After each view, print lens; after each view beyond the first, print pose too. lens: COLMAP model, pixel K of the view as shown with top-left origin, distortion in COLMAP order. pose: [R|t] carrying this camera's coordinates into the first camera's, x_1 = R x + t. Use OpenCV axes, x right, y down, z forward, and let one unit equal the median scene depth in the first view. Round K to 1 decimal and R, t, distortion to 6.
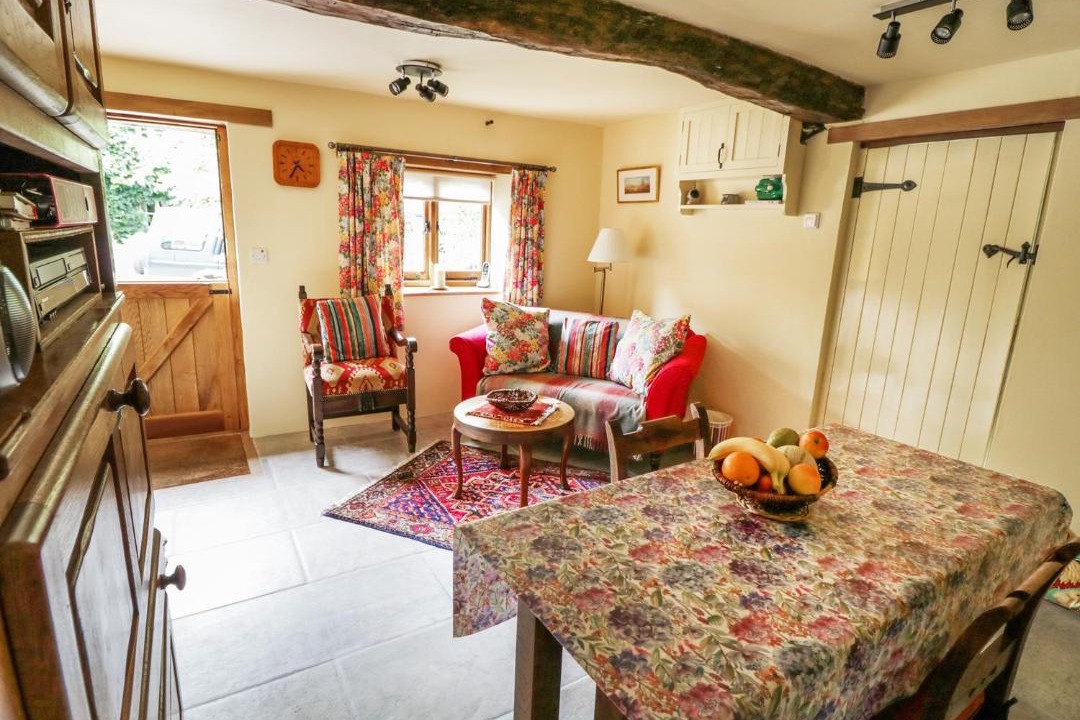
lens RADIAL K [[564.7, 0, 542.5], [0, 564.7, 356.1], [0, 0, 1]] dist [-0.003218, -0.012130]
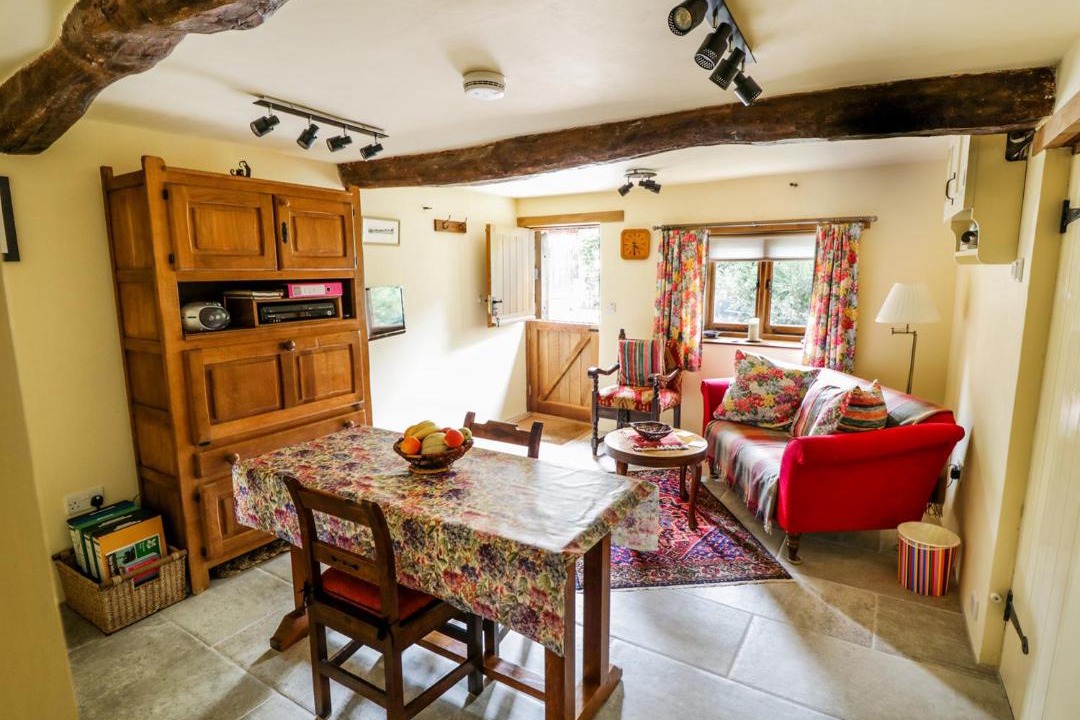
lens RADIAL K [[564.7, 0, 542.2], [0, 564.7, 362.2], [0, 0, 1]] dist [-0.003218, -0.012130]
pose [[0.432929, 0.104573, -0.895342, 0.727832], [-0.172826, 0.984451, 0.031413, -0.050220], [0.884705, 0.141139, 0.444271, 0.195423]]
